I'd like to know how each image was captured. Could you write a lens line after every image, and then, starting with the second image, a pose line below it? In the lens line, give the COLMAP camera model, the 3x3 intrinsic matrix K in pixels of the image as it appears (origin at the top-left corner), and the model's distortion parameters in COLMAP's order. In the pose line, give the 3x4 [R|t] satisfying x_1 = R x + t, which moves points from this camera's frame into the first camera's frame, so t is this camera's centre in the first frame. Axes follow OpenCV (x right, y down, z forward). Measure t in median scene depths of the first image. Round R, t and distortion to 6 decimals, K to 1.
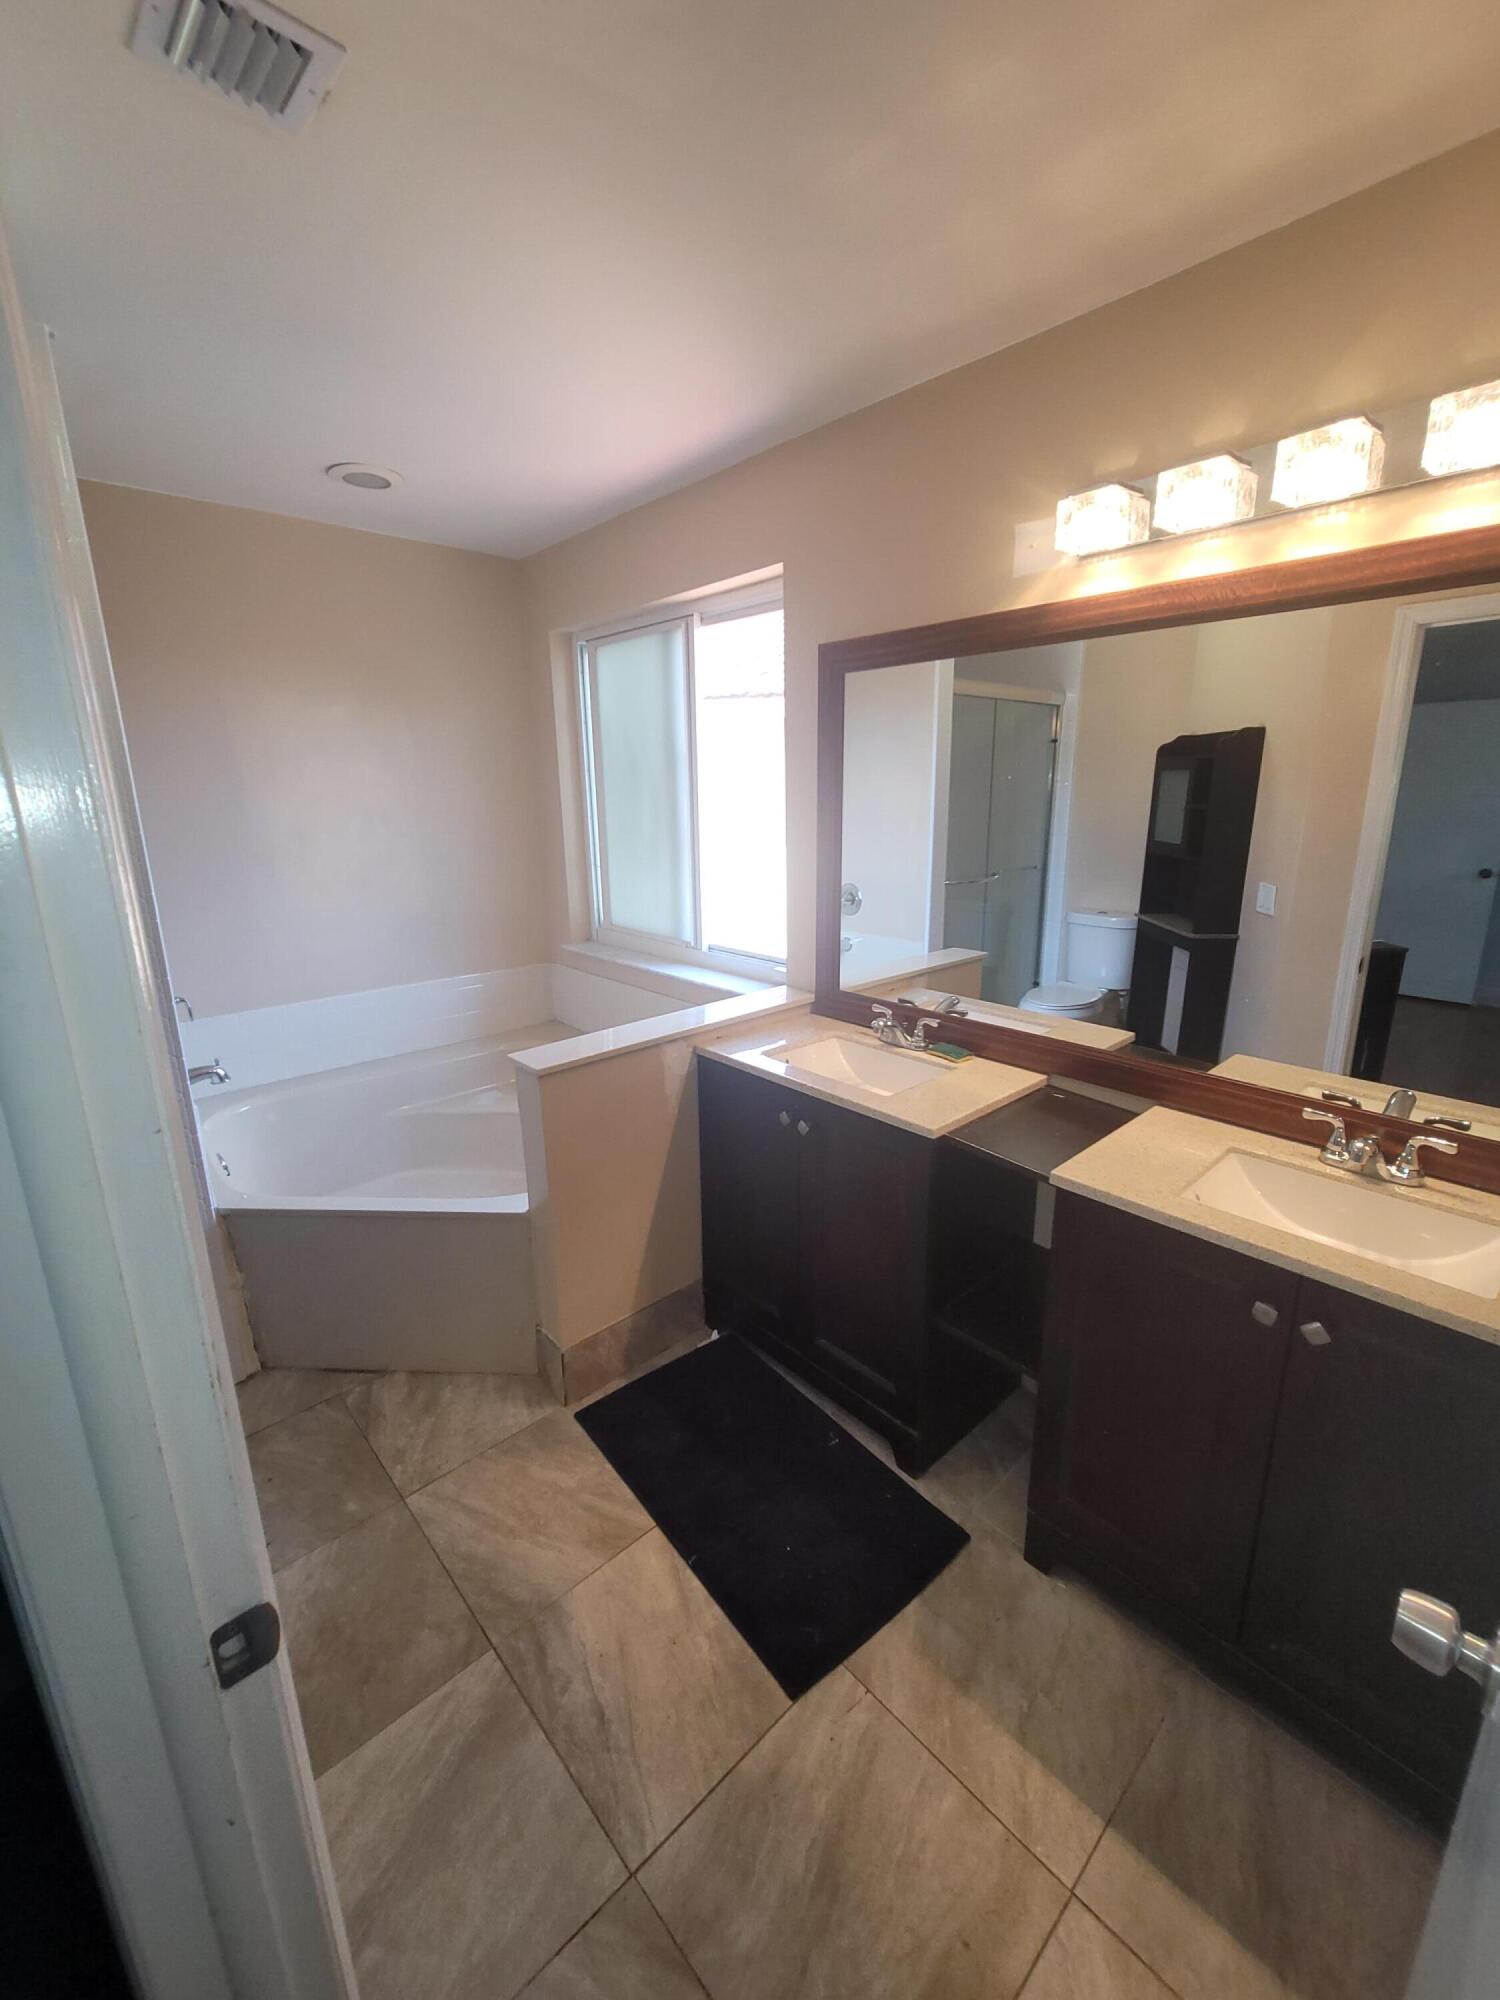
lens RADIAL K [[812.3, 0, 746.9], [0, 812.3, 993.9], [0, 0, 1]] dist [-0.000381, -0.000417]
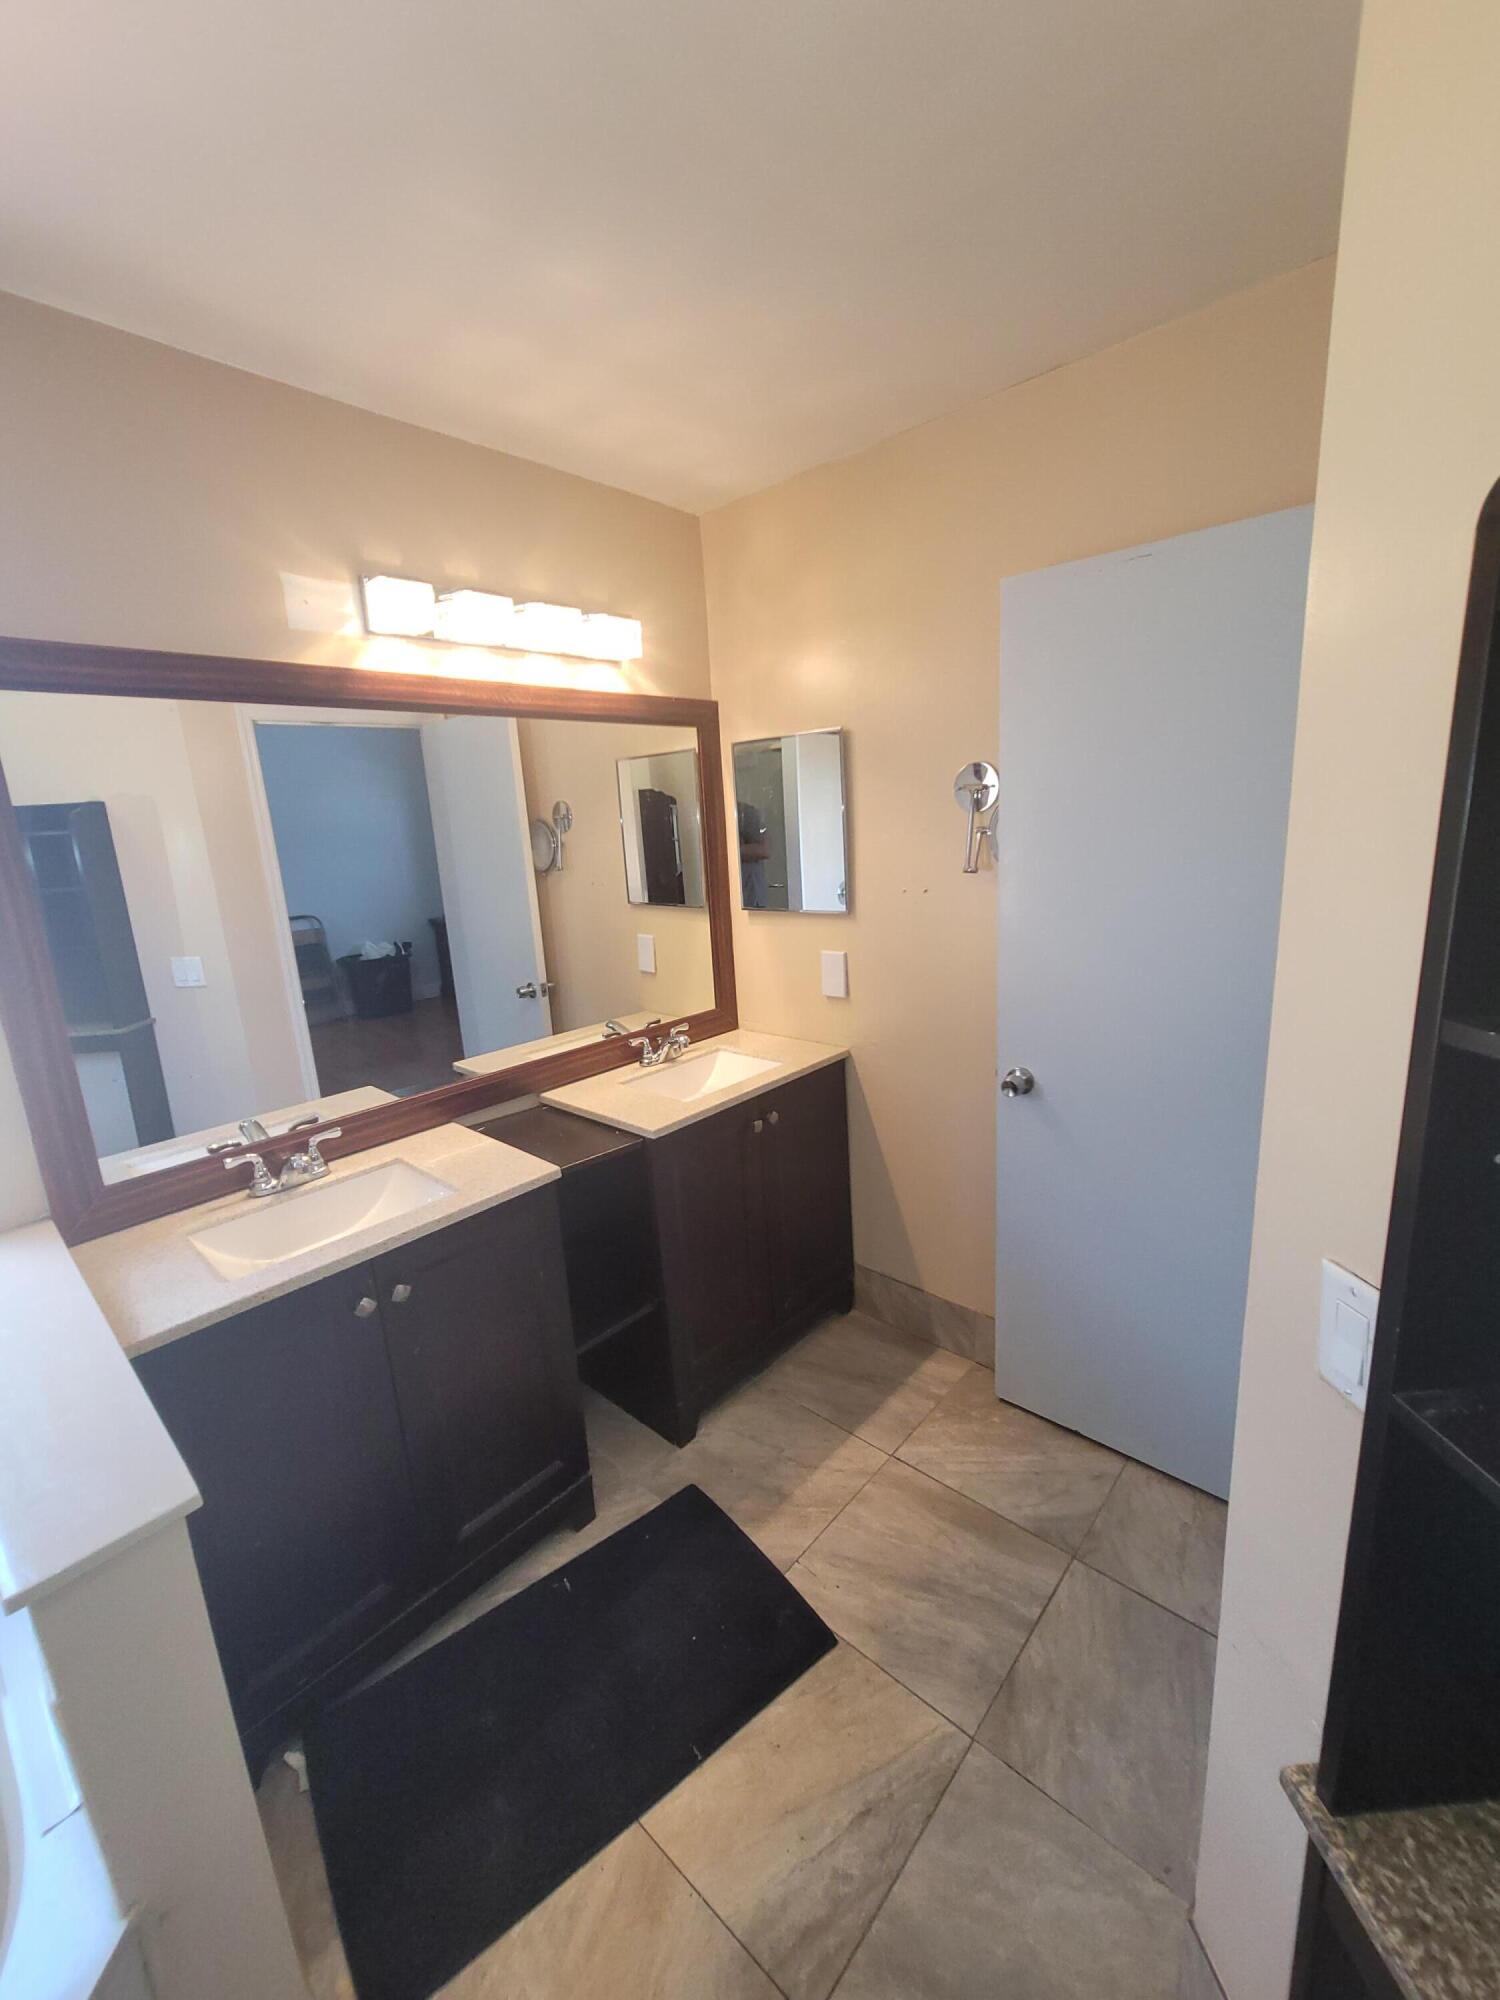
lens RADIAL K [[812.3, 0, 746.9], [0, 812.3, 993.9], [0, 0, 1]] dist [-0.000381, -0.000417]
pose [[-0.085744, -0.203091, 0.975398, -0.736781], [0.298489, 0.928799, 0.219628, -0.192987], [-0.950554, 0.309977, -0.019019, 0.707752]]
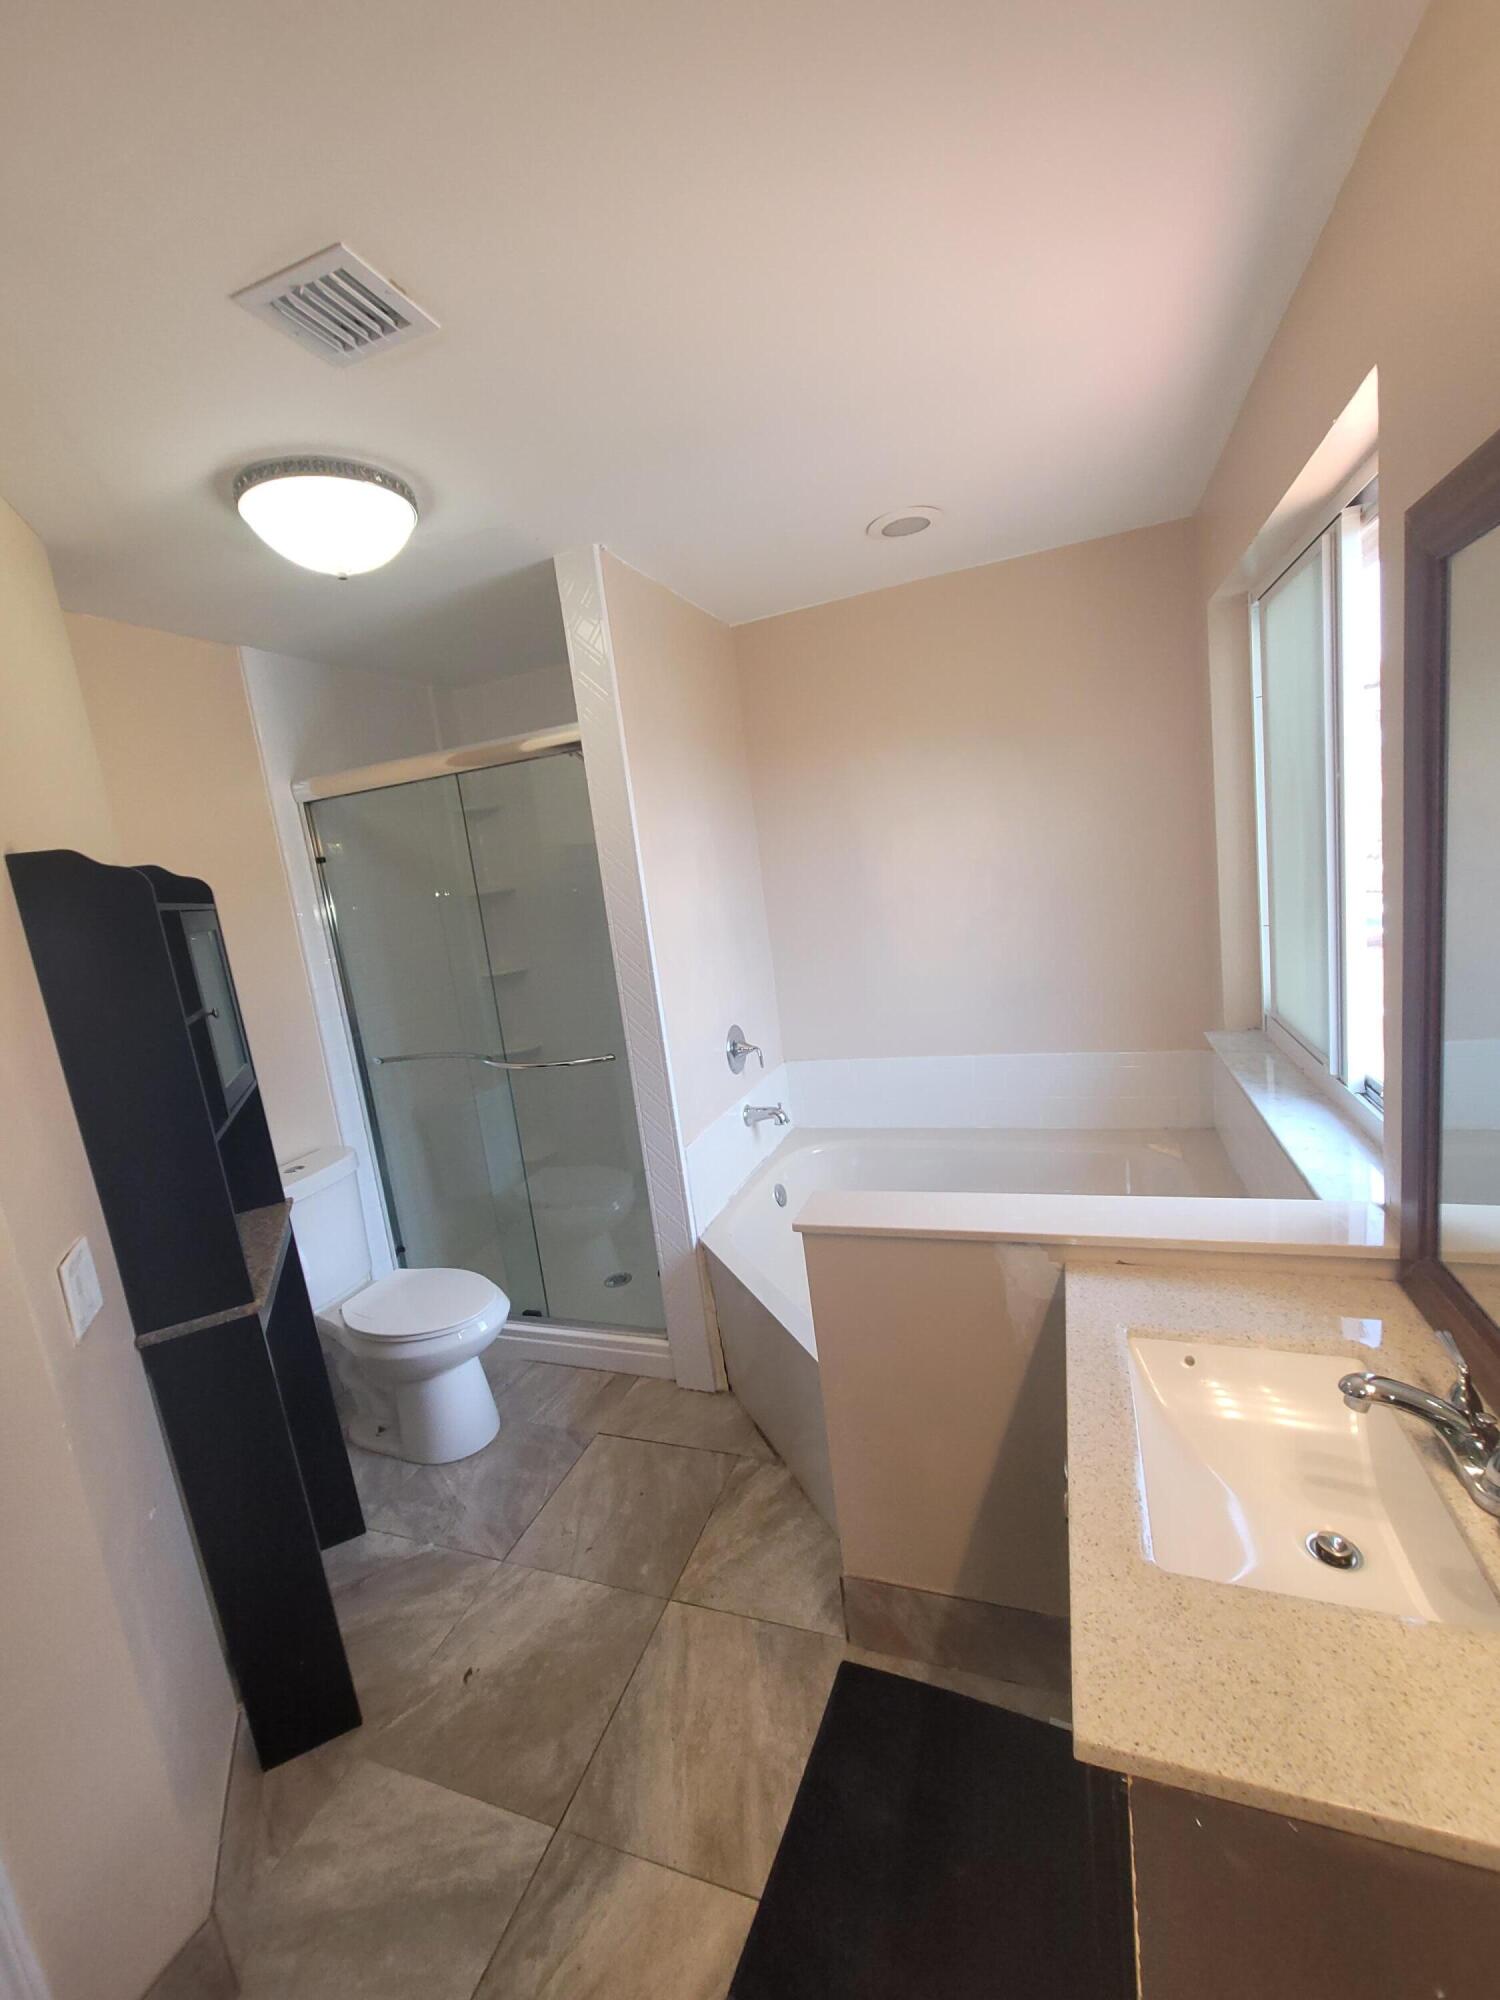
lens RADIAL K [[812.3, 0, 746.9], [0, 812.3, 993.9], [0, 0, 1]] dist [-0.000381, -0.000417]
pose [[0.457167, 0.102273, -0.883481, 0.463561], [-0.099135, 0.993036, 0.063656, -0.206352], [0.883839, 0.058483, 0.464122, 0.632557]]
